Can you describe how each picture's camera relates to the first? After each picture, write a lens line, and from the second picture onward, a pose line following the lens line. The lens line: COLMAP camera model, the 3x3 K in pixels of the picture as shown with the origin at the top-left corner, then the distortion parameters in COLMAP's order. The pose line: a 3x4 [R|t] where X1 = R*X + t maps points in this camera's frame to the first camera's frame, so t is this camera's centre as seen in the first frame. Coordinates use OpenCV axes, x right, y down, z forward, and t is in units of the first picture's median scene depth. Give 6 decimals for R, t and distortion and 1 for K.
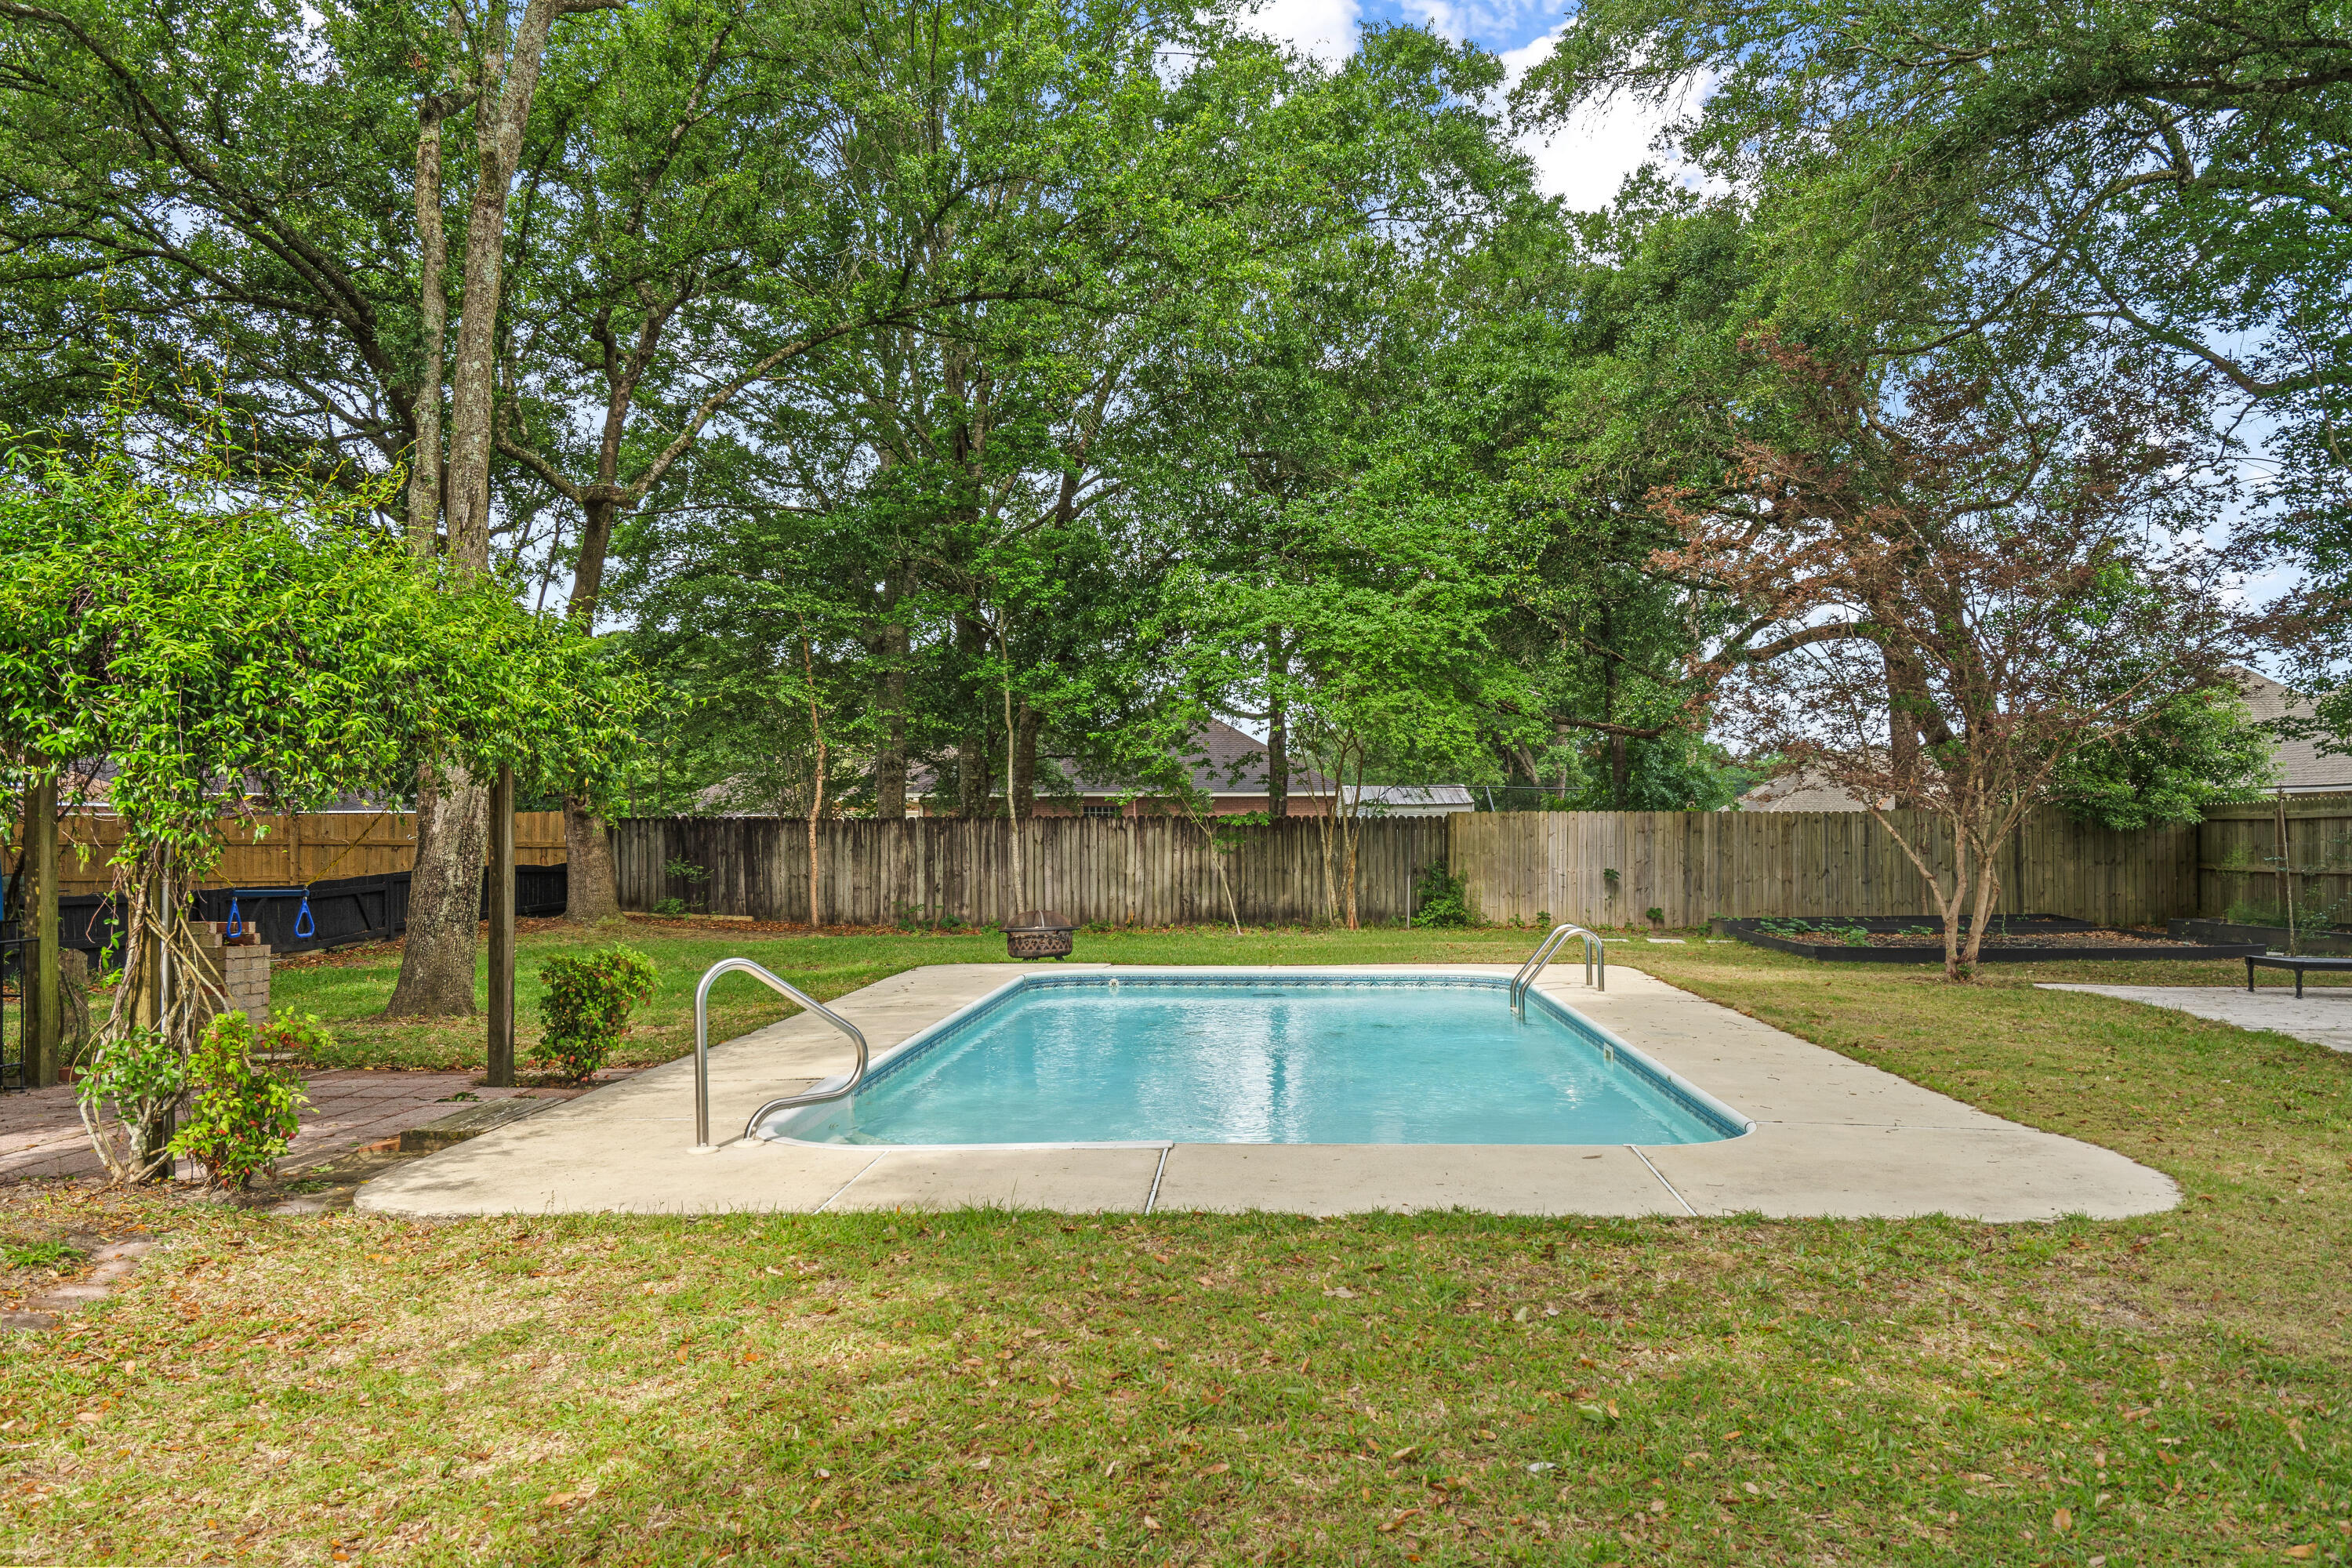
lens RADIAL K [[1757.6, 0, 1176.0], [0, 1757.6, 784.0], [0, 0, 1]] dist [-0.000342, -0.001136]
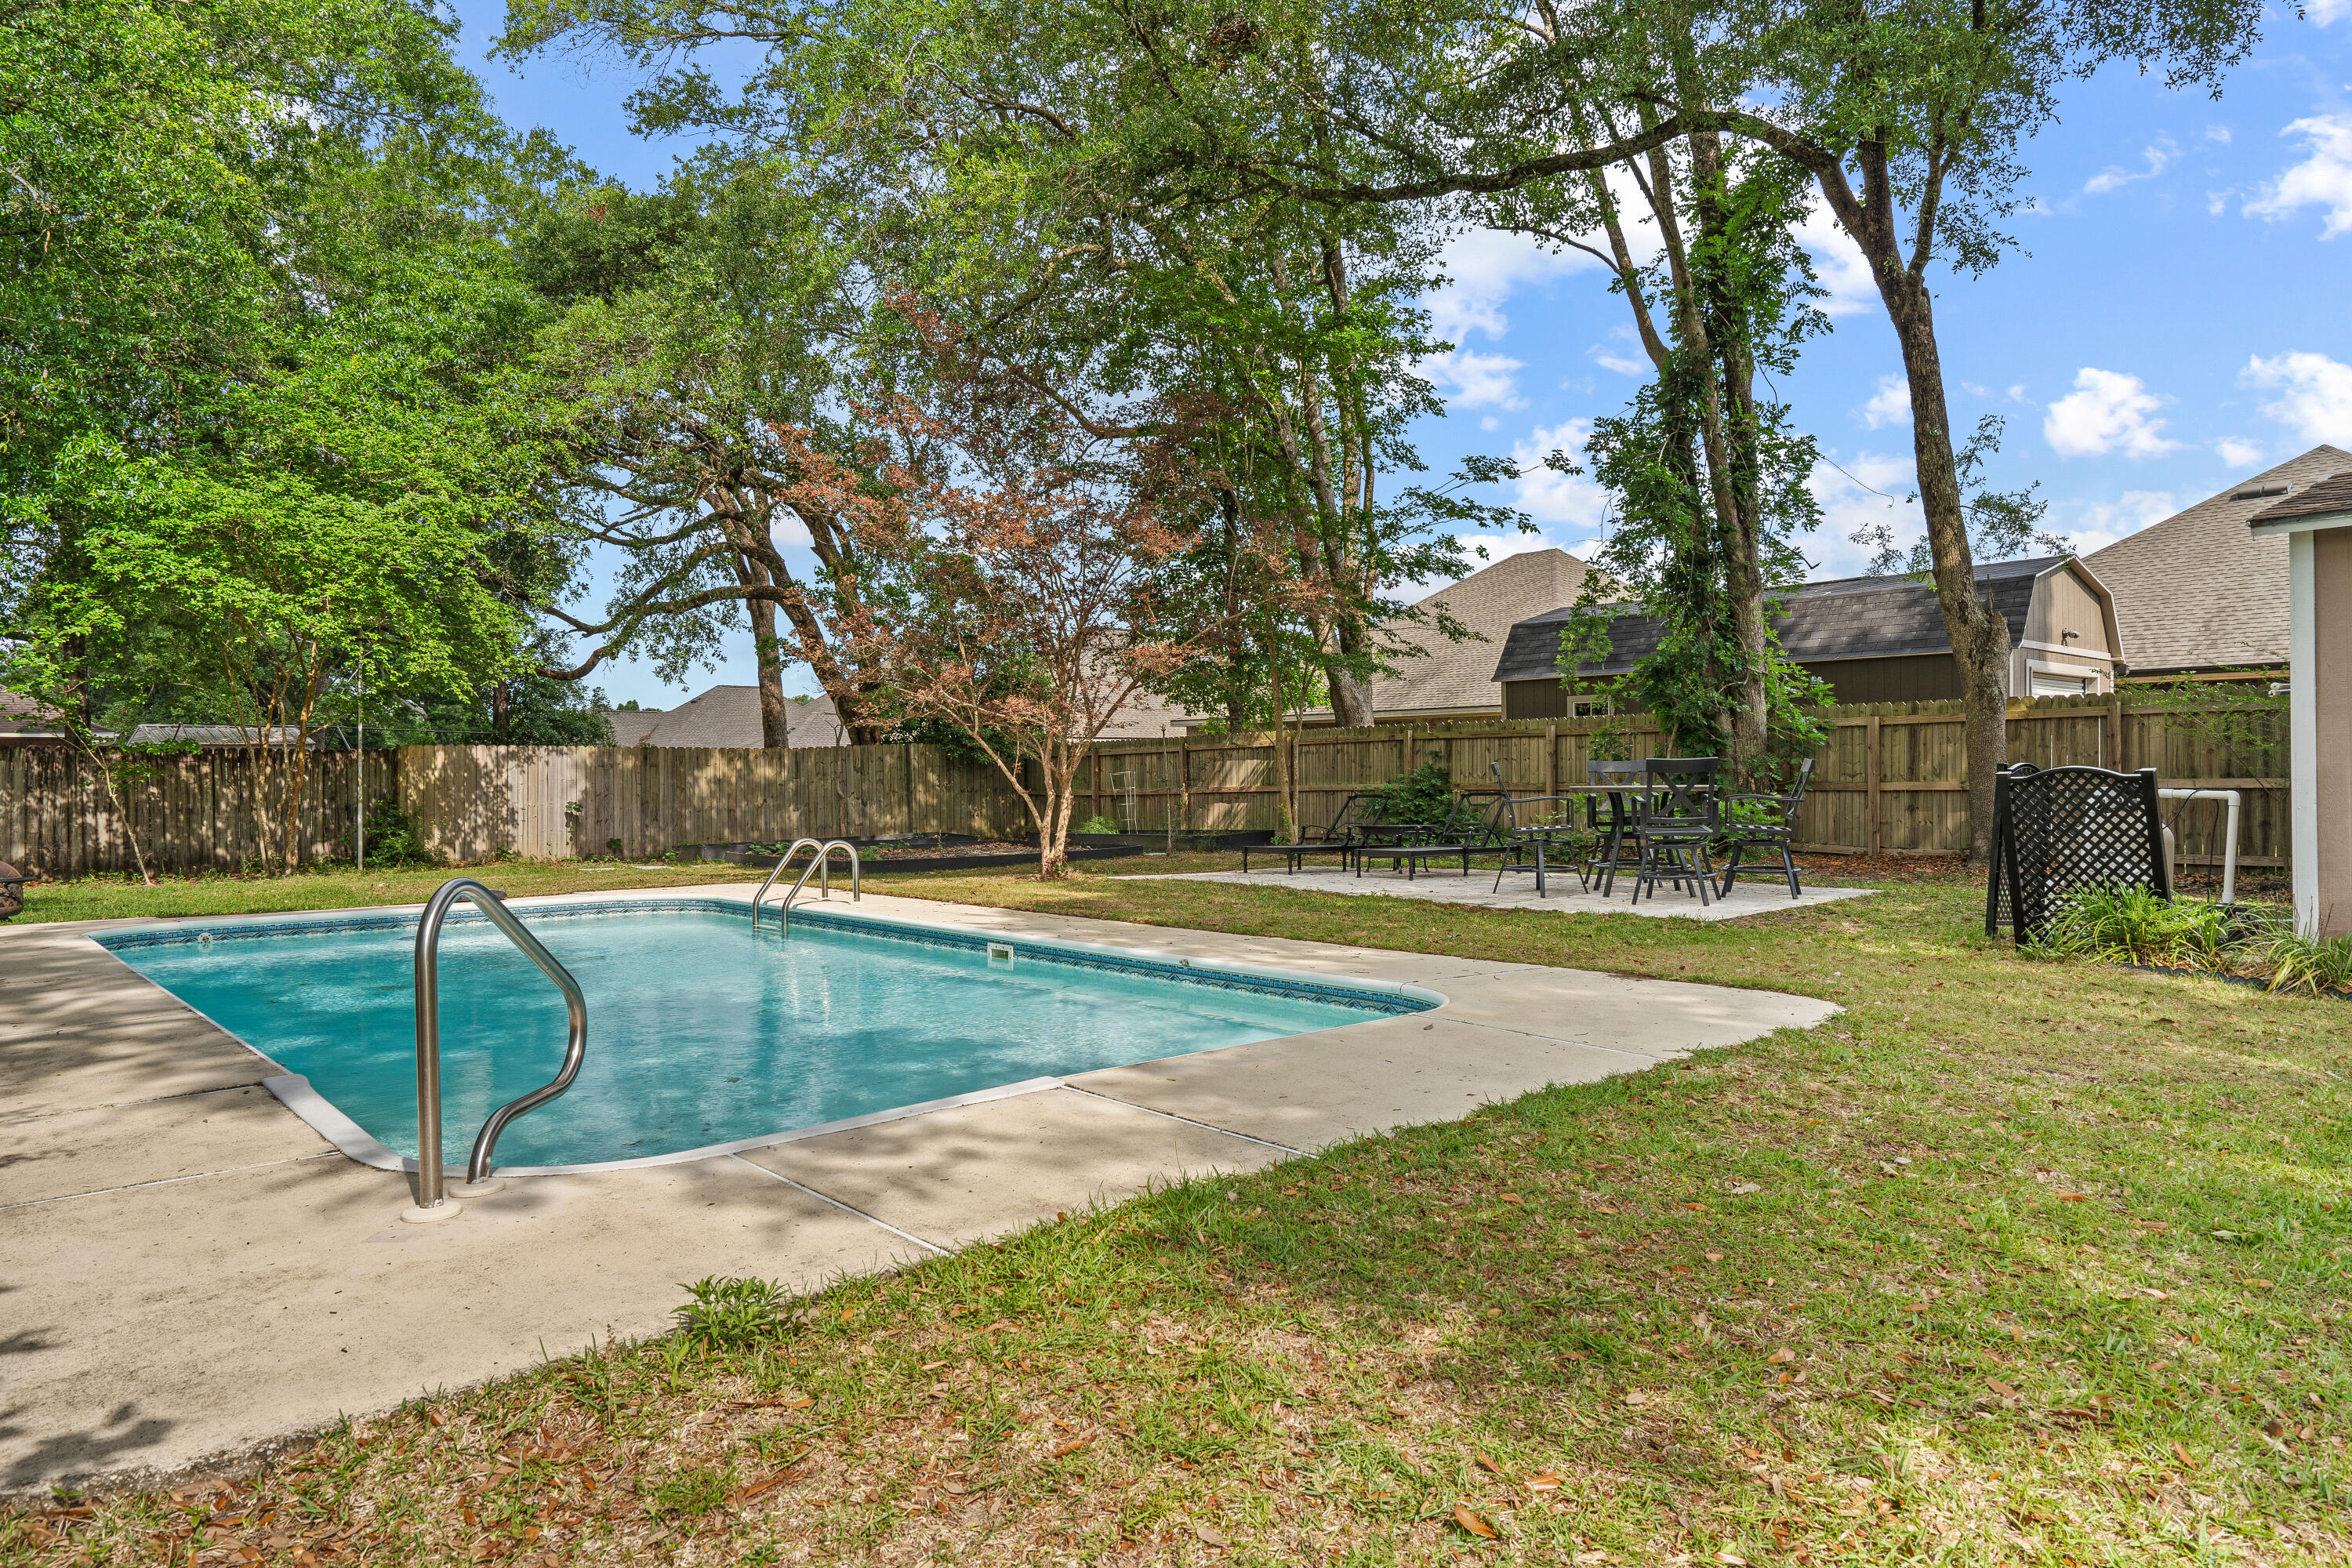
lens RADIAL K [[1482.4, 0, 1176.0], [0, 1482.4, 784.0], [0, 0, 1]] dist [0.000001, 0.000773]
pose [[0.693057, -0.003146, 0.720876, -0.144753], [-0.014627, 0.999723, 0.018426, 0.017599], [-0.720734, -0.023314, 0.692819, 0.156544]]
